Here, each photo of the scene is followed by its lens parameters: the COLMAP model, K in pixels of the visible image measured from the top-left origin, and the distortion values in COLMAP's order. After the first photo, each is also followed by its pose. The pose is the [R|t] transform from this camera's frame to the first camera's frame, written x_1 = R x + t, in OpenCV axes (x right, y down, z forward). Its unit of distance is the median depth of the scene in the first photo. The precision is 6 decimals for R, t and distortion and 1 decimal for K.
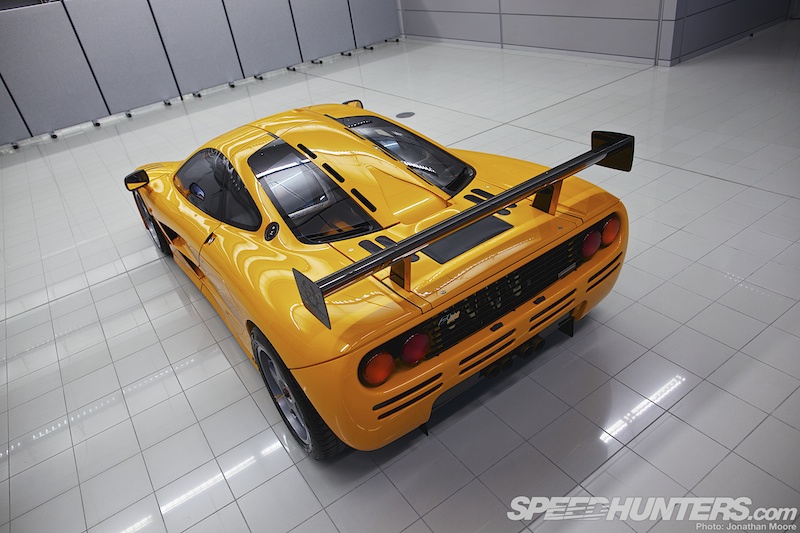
lens RADIAL K [[545.6, 0, 400.0], [0, 545.6, 266.5], [0, 0, 1]] dist [-0.003399, 0.002759]
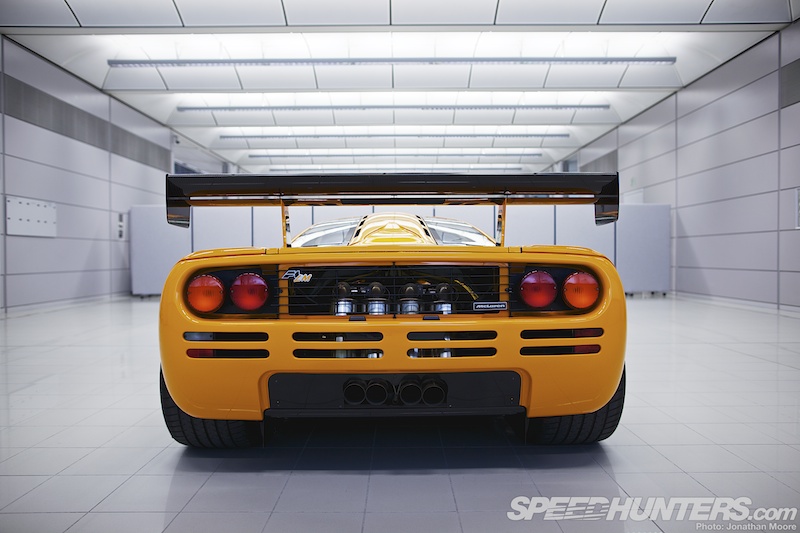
lens RADIAL K [[545.6, 0, 400.0], [0, 545.6, 266.5], [0, 0, 1]] dist [-0.003399, 0.002759]
pose [[0.820191, 0.153544, -0.551099, 0.161830], [-0.396217, 0.847335, -0.353604, 0.074806], [0.412672, 0.508378, 0.755813, 0.085685]]
